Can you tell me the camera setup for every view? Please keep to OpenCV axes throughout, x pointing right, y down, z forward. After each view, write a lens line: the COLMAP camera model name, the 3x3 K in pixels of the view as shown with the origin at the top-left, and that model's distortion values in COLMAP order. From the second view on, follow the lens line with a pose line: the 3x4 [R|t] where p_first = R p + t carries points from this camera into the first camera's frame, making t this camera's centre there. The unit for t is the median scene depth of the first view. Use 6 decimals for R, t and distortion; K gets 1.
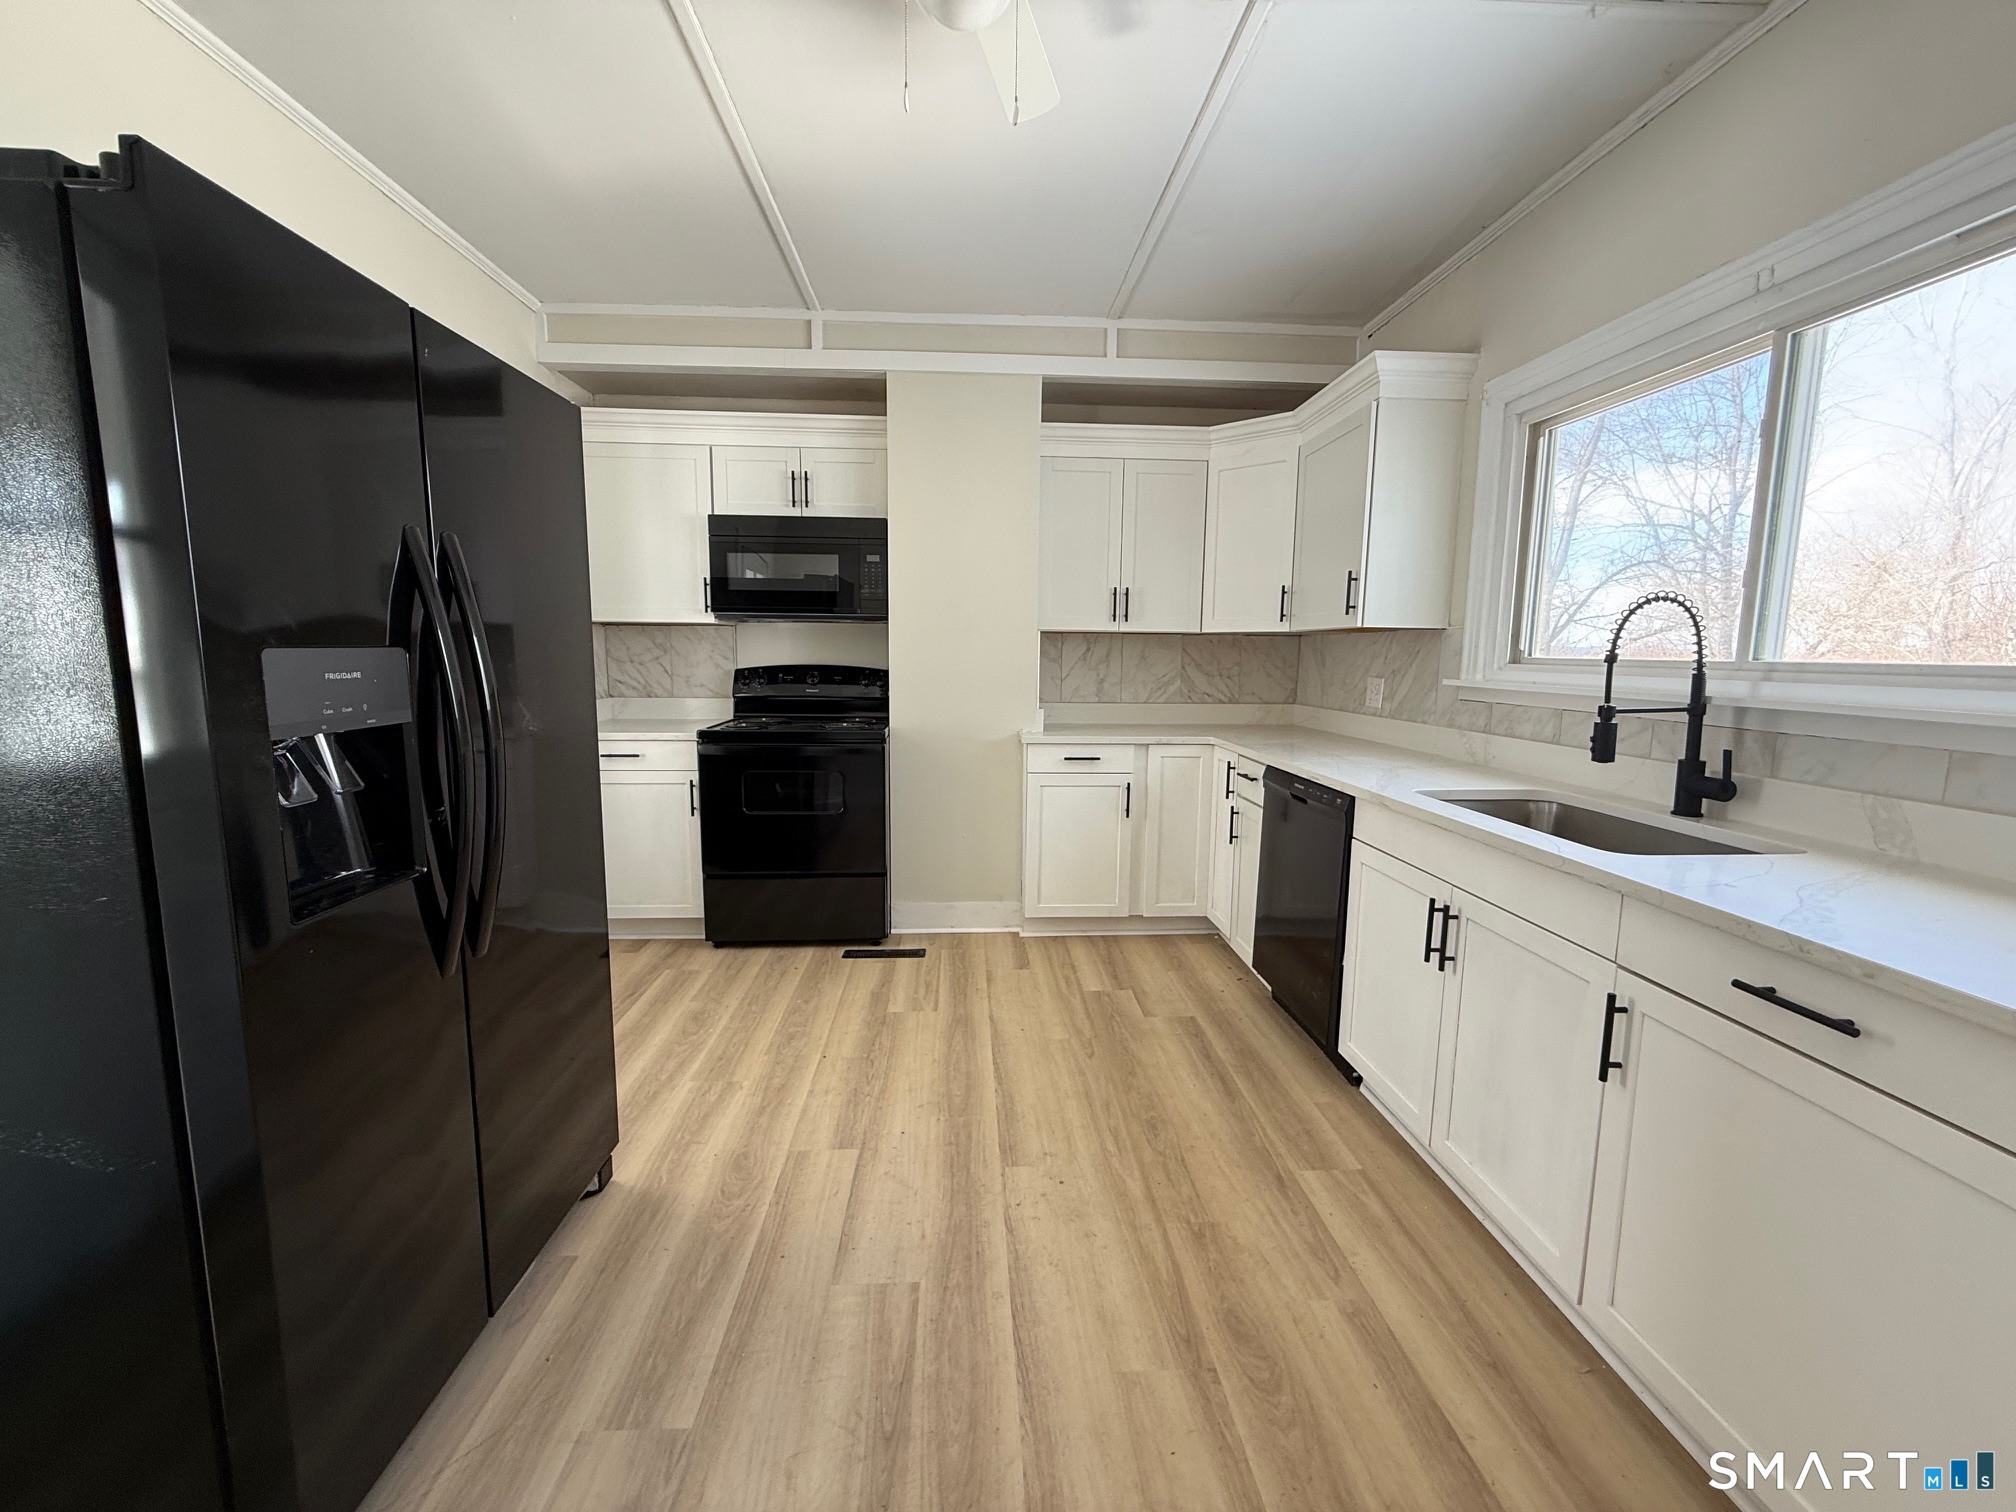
lens RADIAL K [[802.5, 0, 1012.3], [0, 802.5, 751.1], [0, 0, 1]] dist [0.002700, -0.000420]
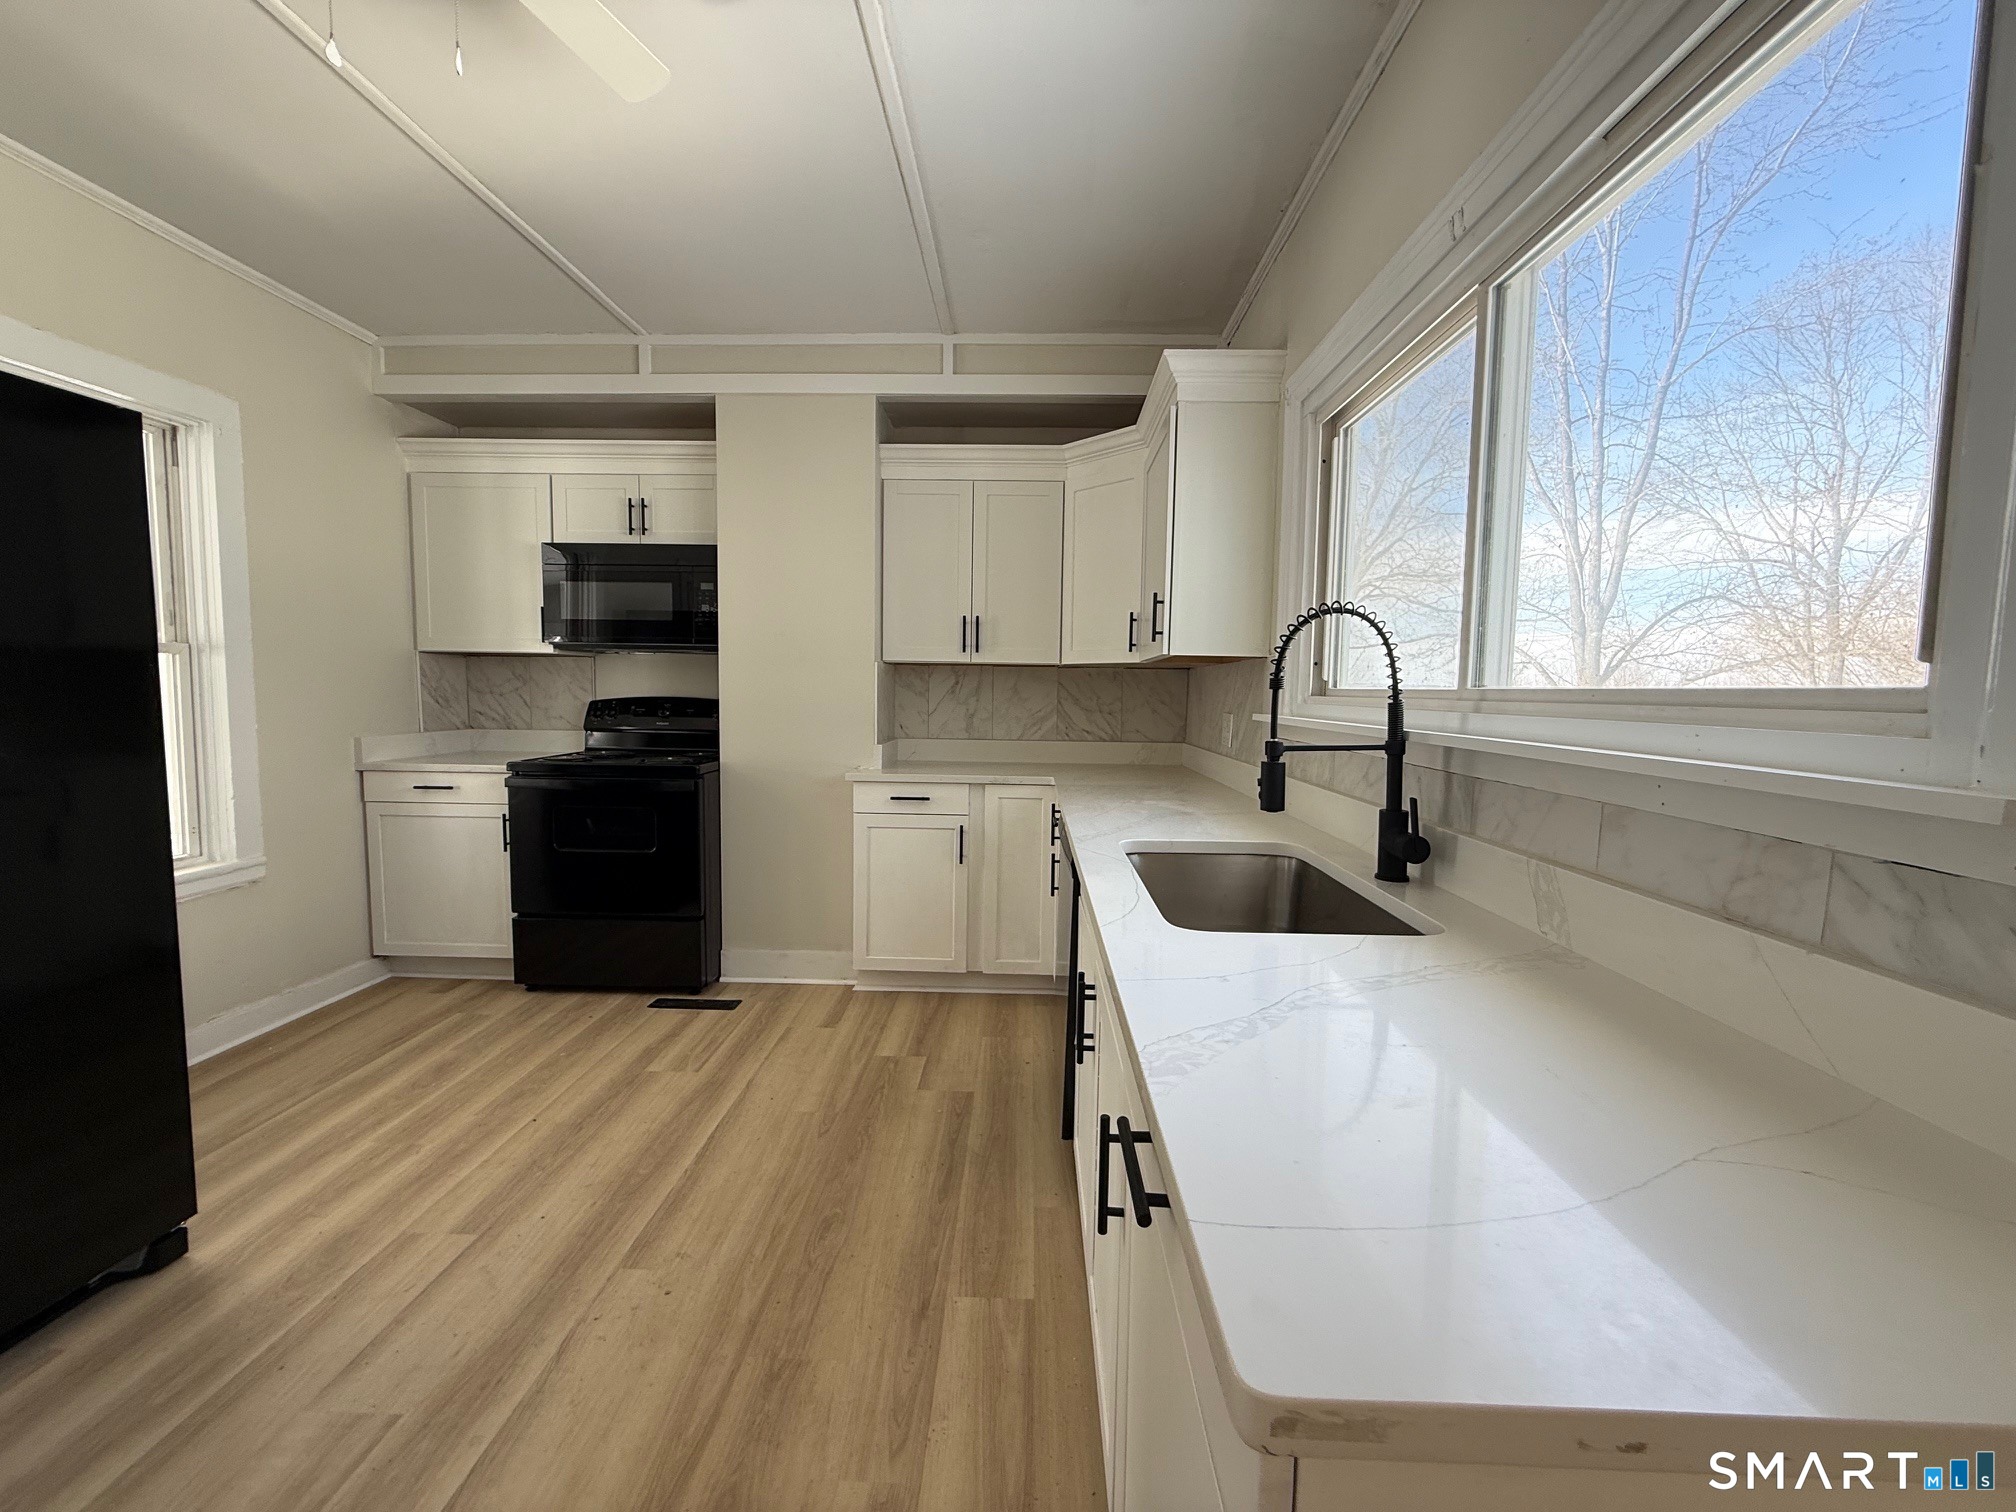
lens RADIAL K [[802.5, 0, 1006.5], [0, 802.5, 751.3], [0, 0, 1]] dist [0.002700, -0.000420]
pose [[0.996226, 0.011459, -0.086034, 0.287042], [-0.015729, 0.998669, -0.049125, -0.001070], [0.085357, 0.050293, 0.995080, 0.089156]]
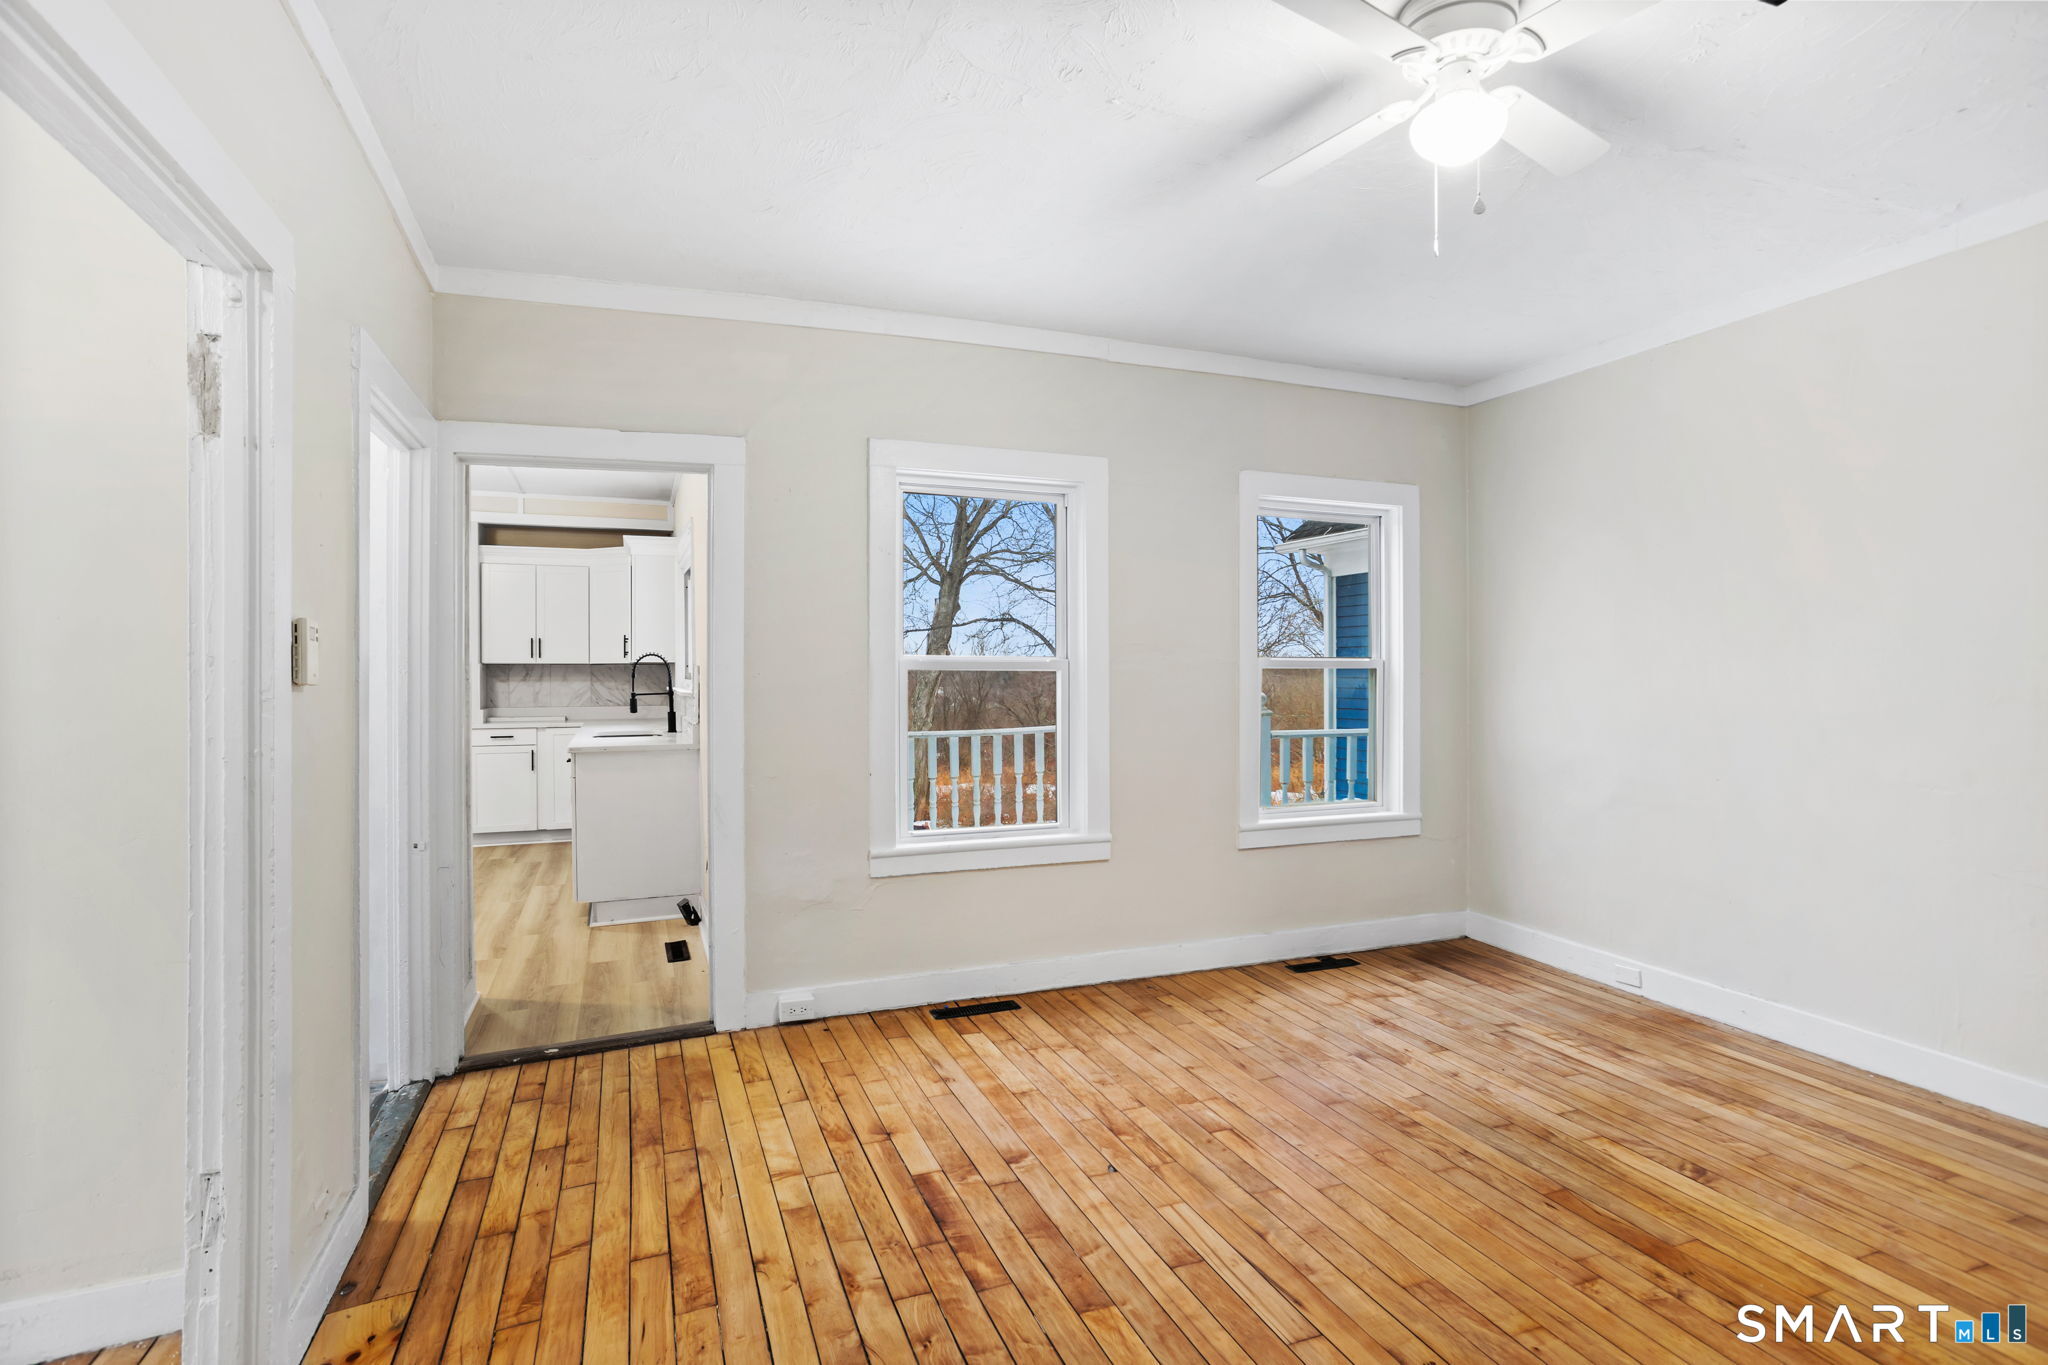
lens RADIAL K [[996.8, 0, 1012.5], [0, 996.8, 667.7], [0, 0, 1]] dist [-0.001248, 0.001685]
pose [[0.950567, -0.013390, 0.310230, 0.489584], [0.052245, 0.991724, -0.117278, 0.179022], [-0.306092, 0.127689, 0.943400, -1.450999]]
